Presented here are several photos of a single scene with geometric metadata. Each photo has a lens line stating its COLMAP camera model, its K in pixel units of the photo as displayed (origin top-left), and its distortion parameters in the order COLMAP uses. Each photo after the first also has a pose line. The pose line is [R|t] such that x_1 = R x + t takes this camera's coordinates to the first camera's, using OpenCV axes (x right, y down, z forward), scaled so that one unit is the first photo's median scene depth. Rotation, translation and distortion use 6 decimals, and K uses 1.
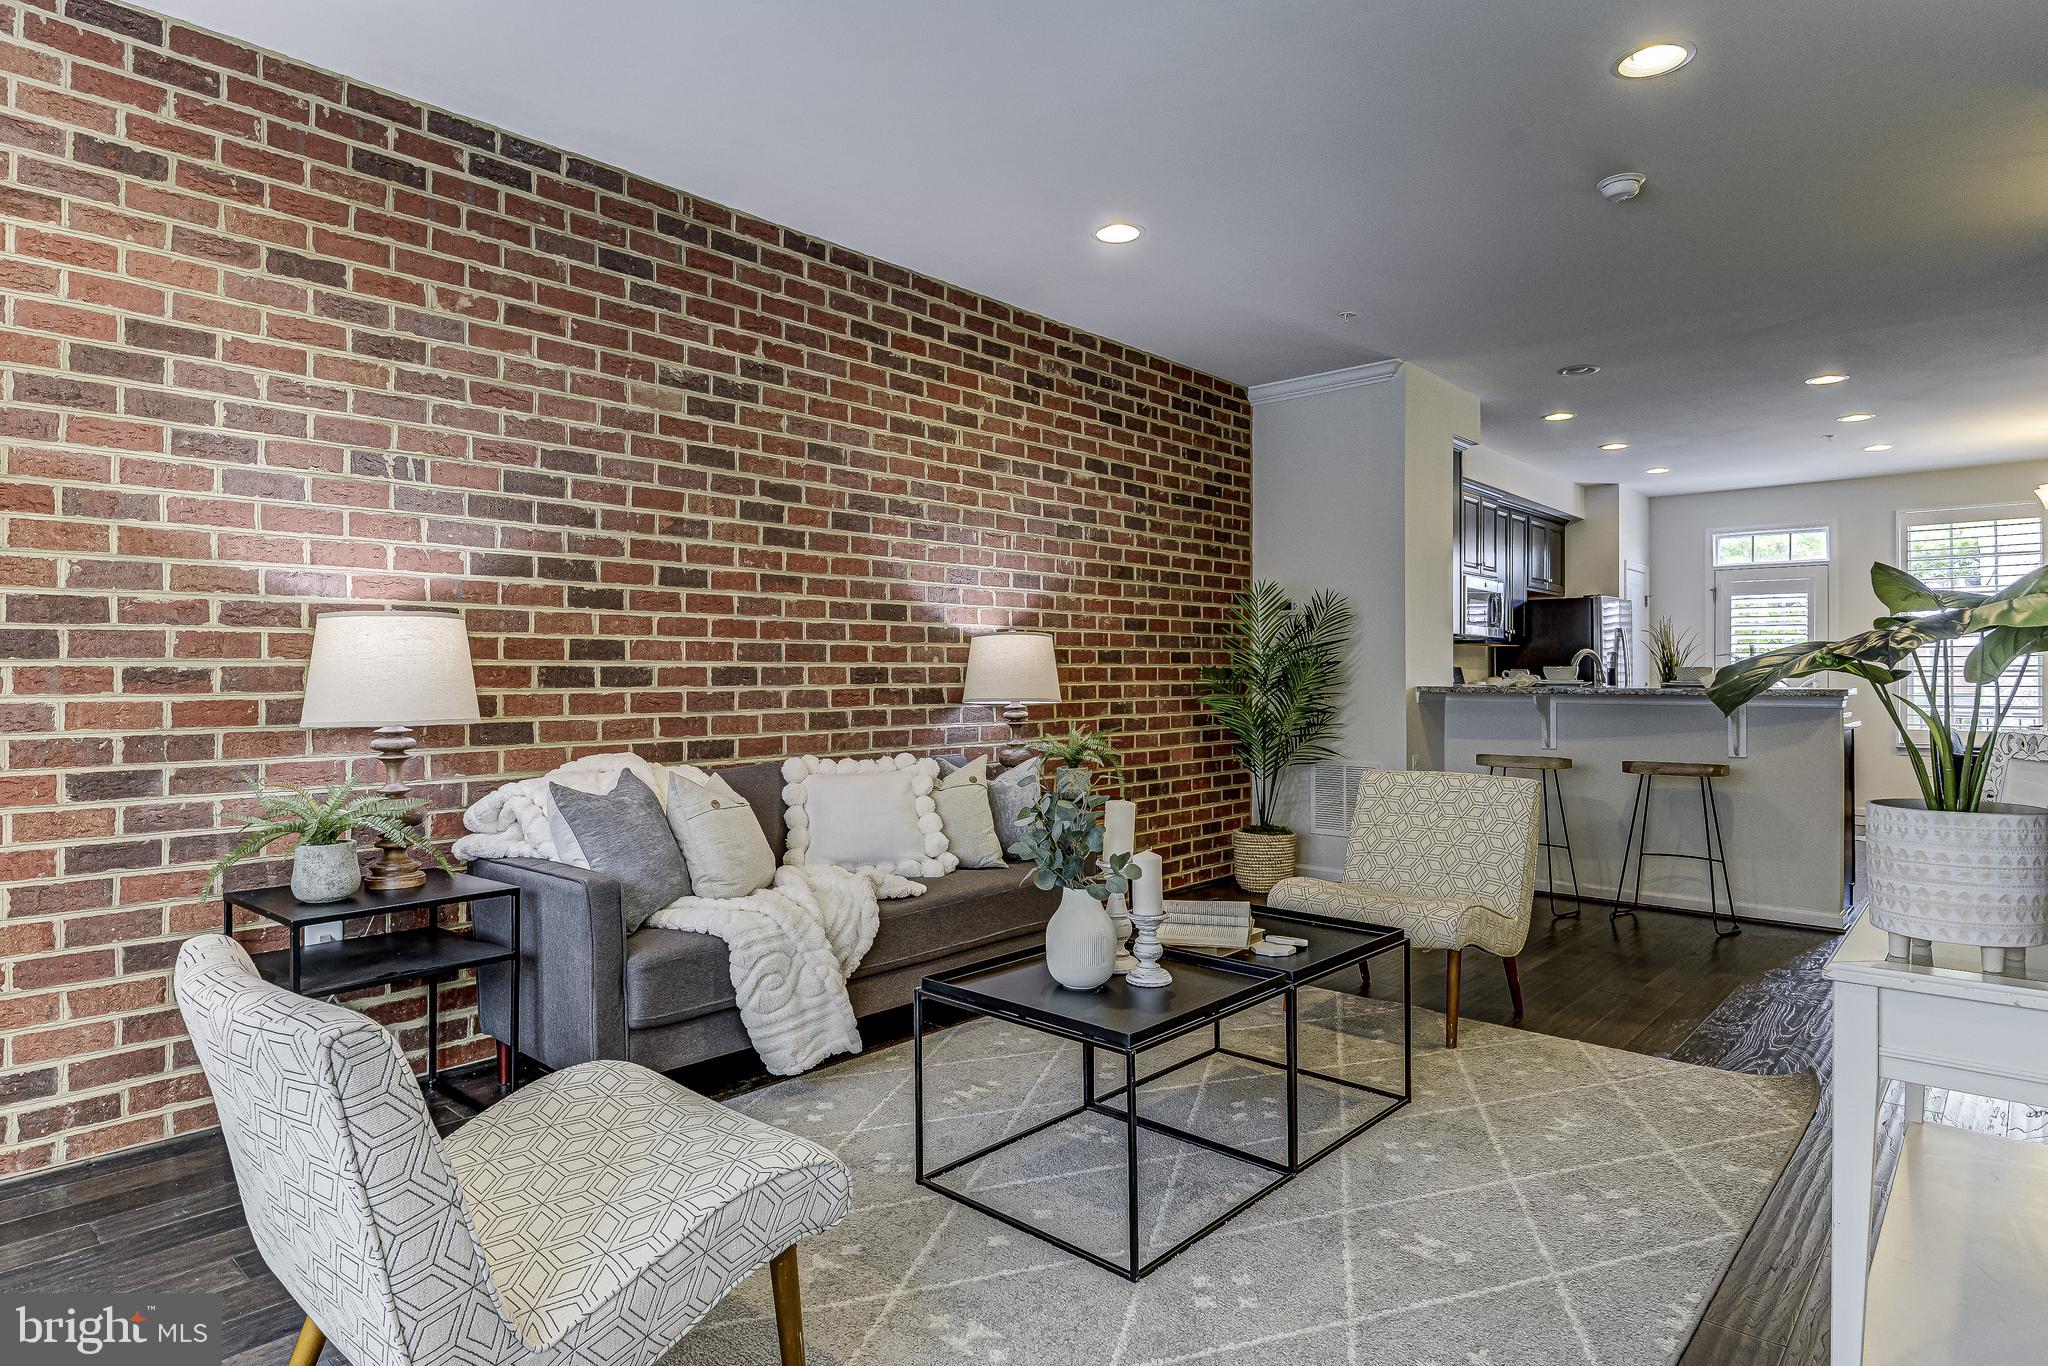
lens RADIAL K [[1130.0, 0, 1002.0], [0, 1130.0, 666.6], [0, 0, 1]] dist [0.000748, -0.014364]
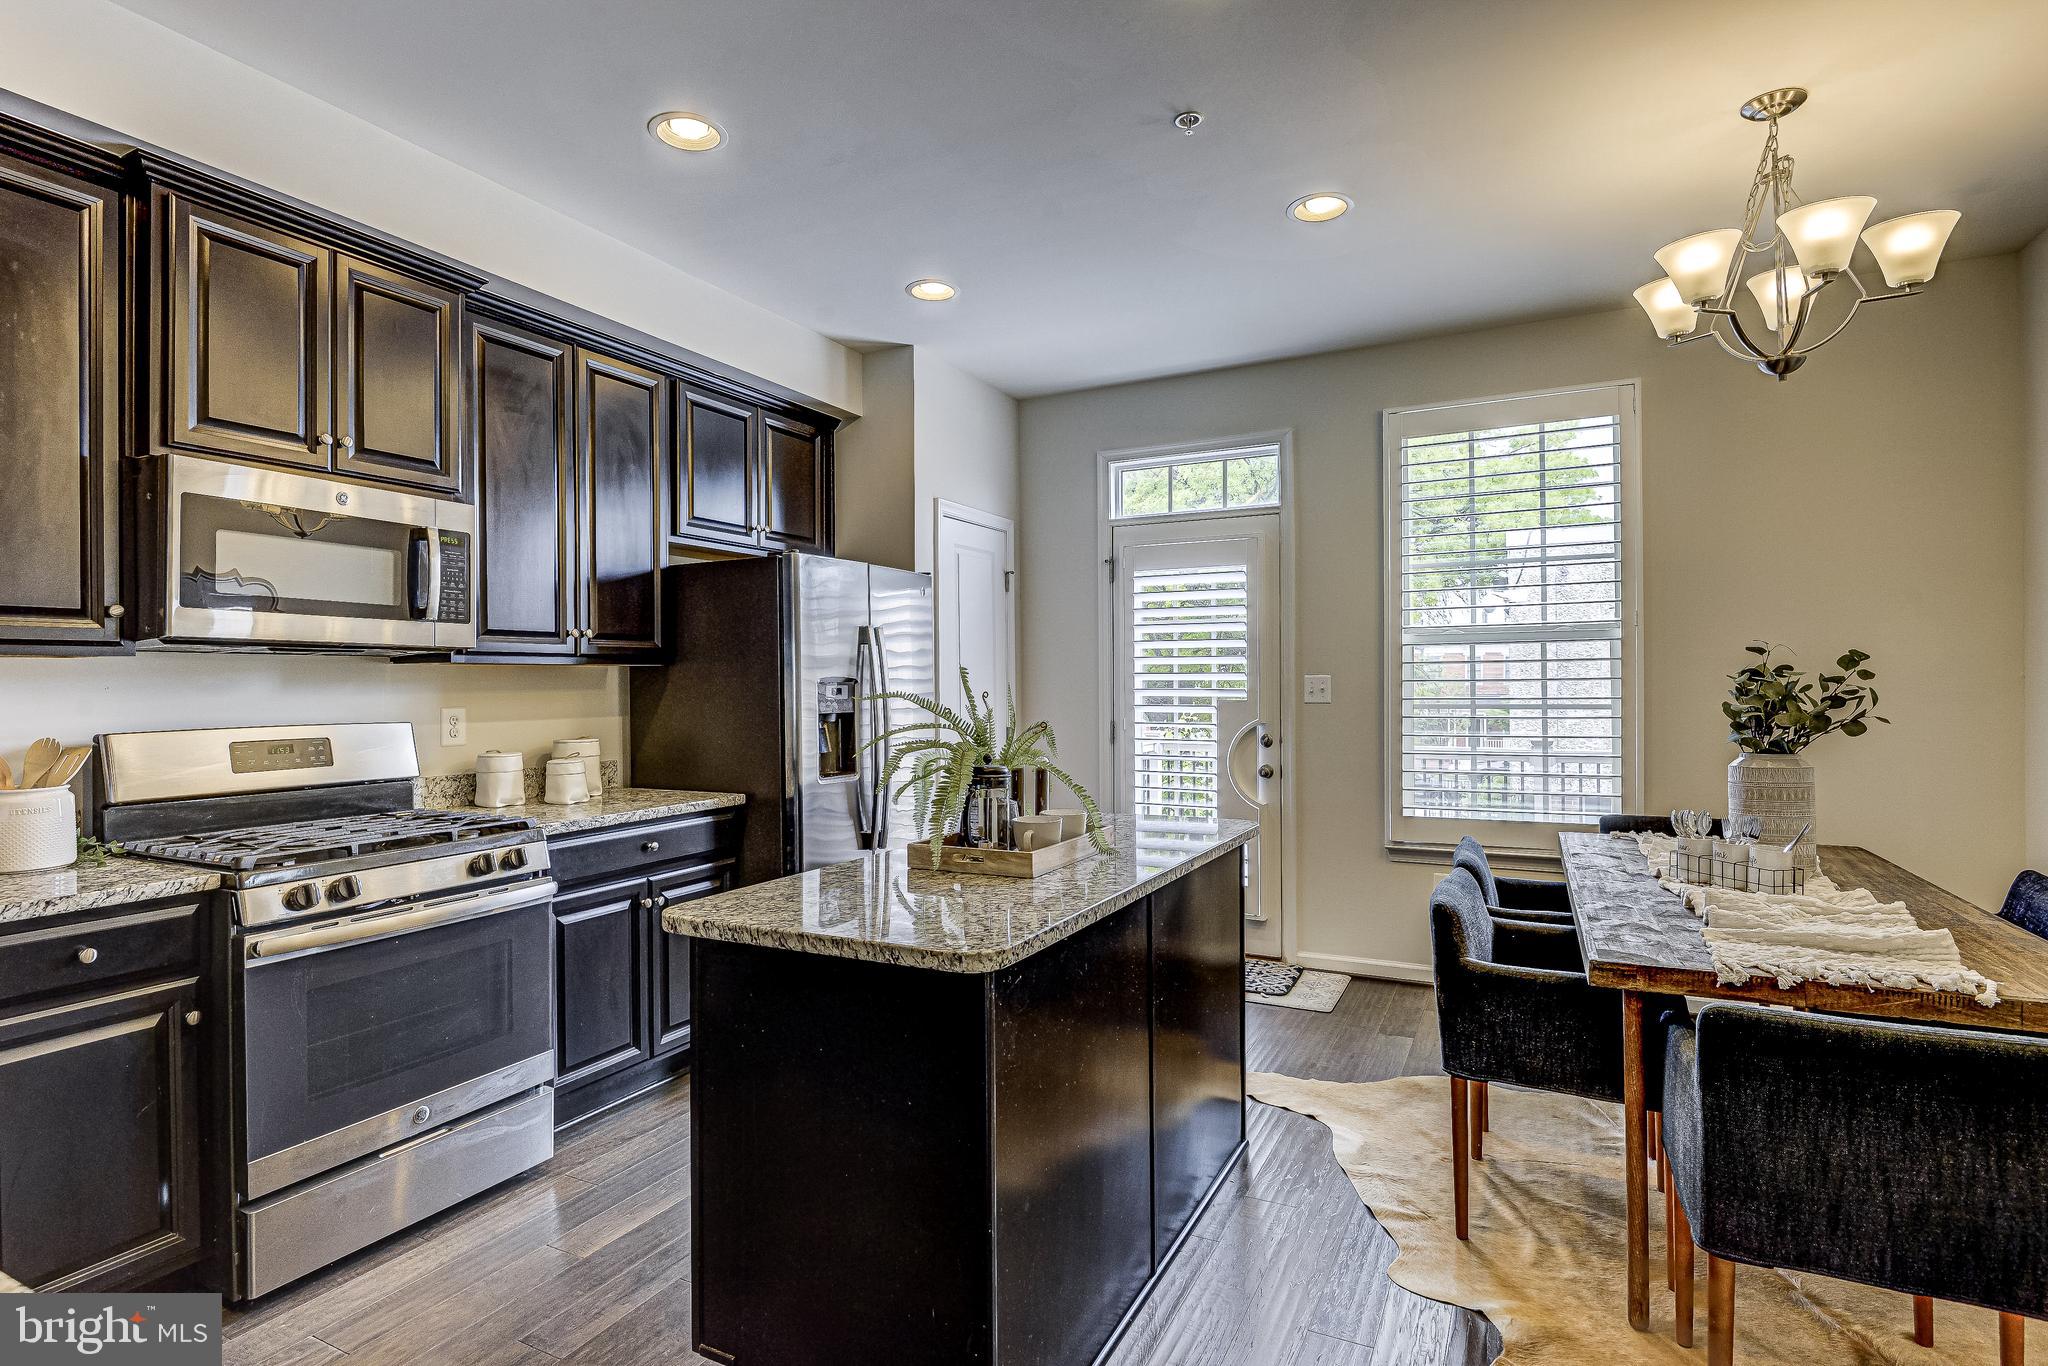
lens RADIAL K [[1035.8, 0, 1004.5], [0, 1035.8, 681.1], [0, 0, 1]] dist [-0.003821, -0.001332]
pose [[0.964770, -0.011161, 0.262858, 1.086578], [0.009512, 0.999926, 0.007544, -0.030940], [-0.262923, -0.004777, 0.964805, 1.262789]]
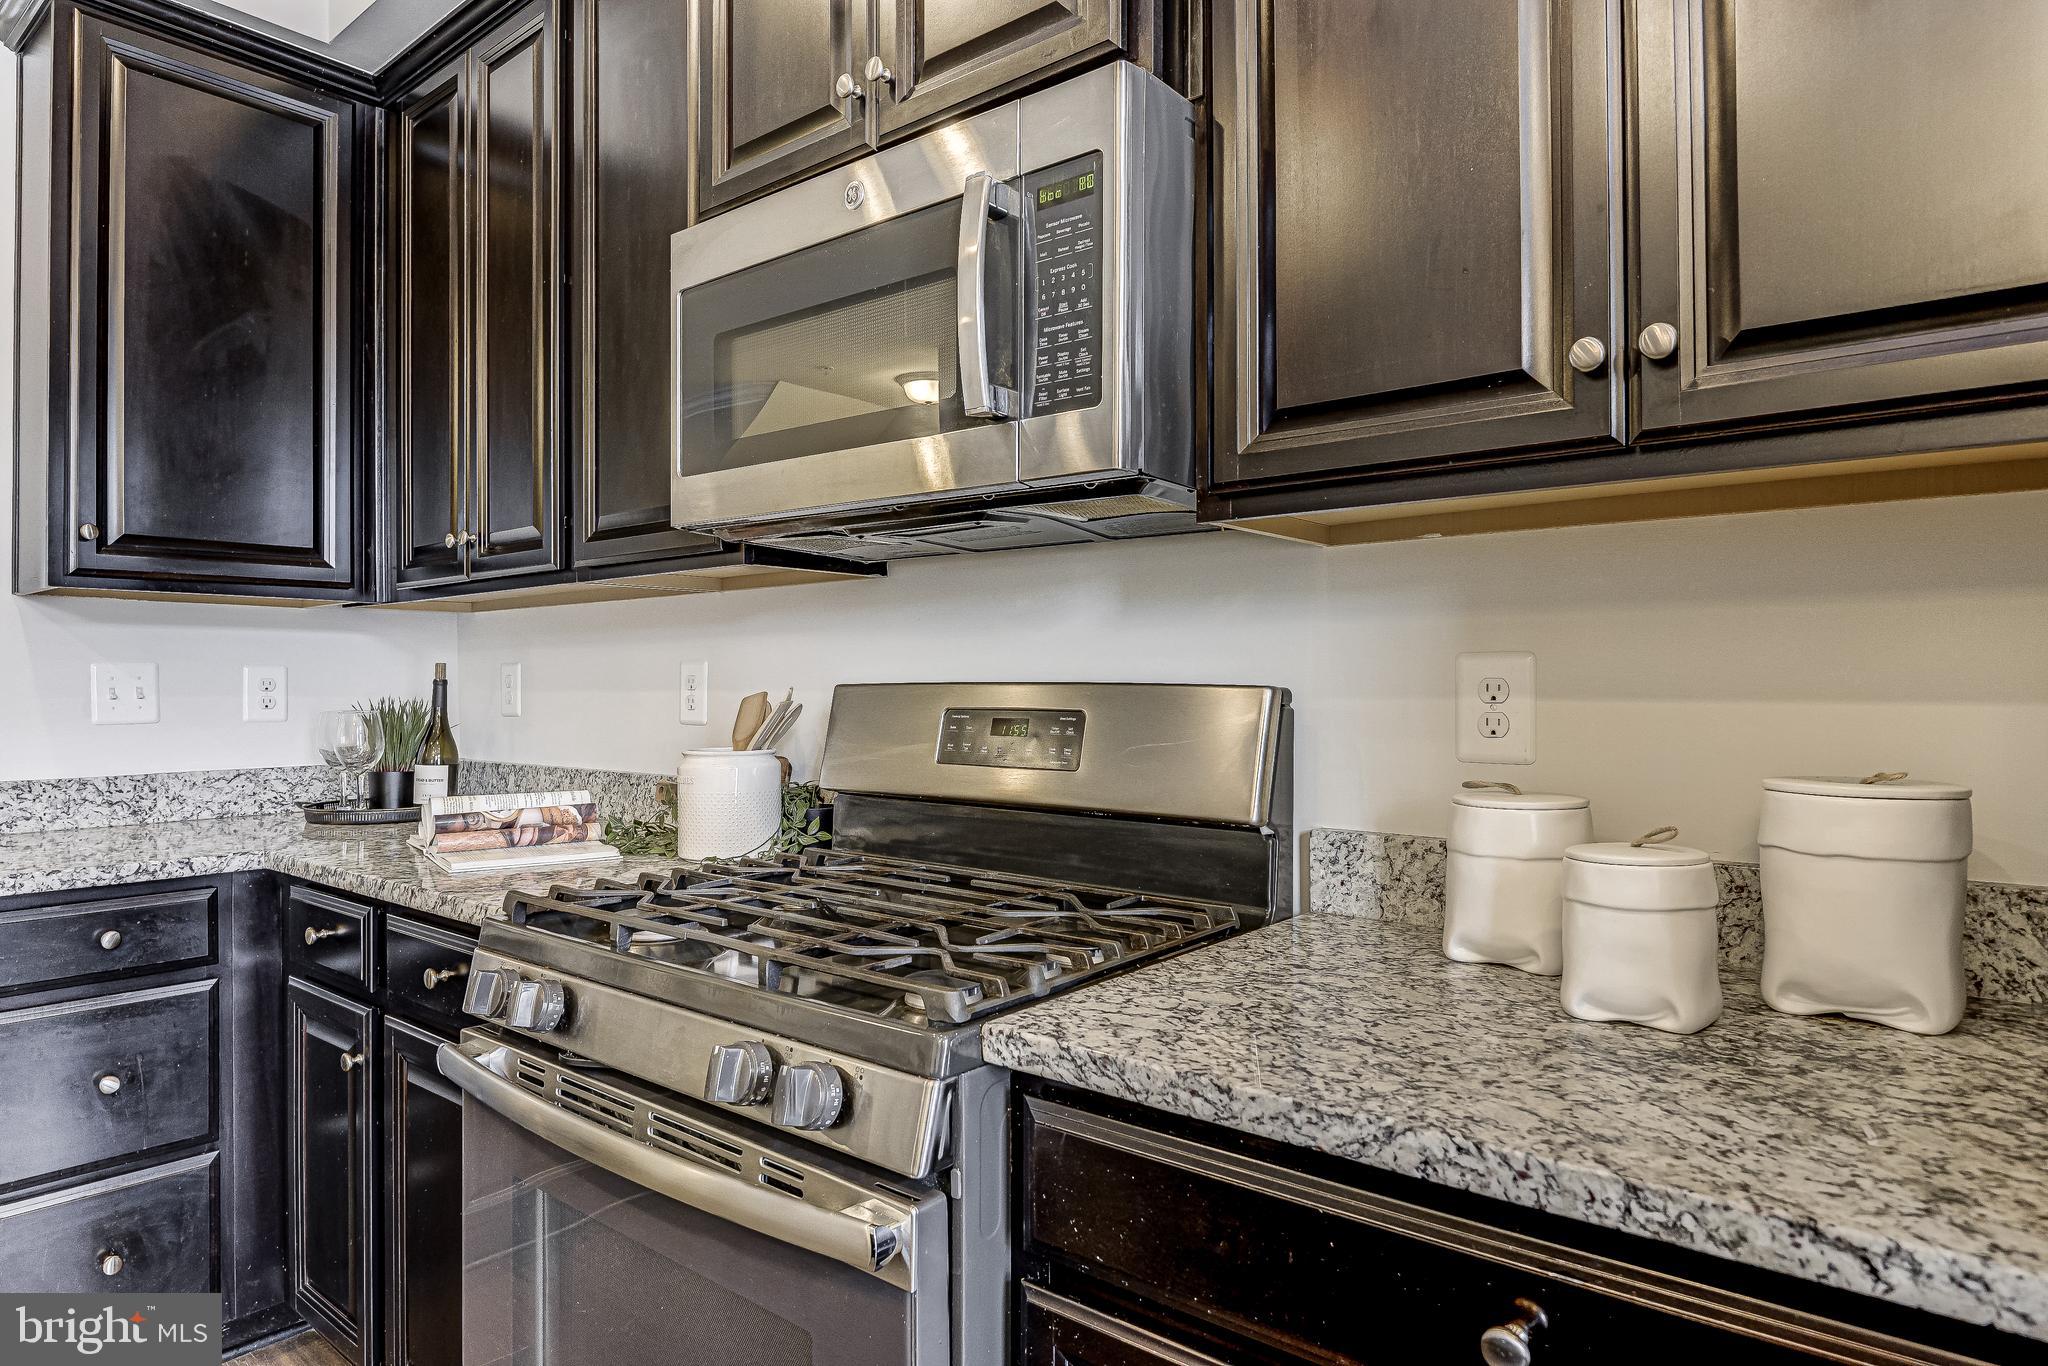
lens RADIAL K [[1199.5, 0, 1015.2], [0, 1199.5, 684.9], [0, 0, 1]] dist [-0.003753, -0.000625]
pose [[0.046970, -0.002787, -0.998892, 1.213814], [0.007126, 0.999972, -0.002455, 0.001394], [0.998871, -0.007003, 0.046988, 2.039873]]
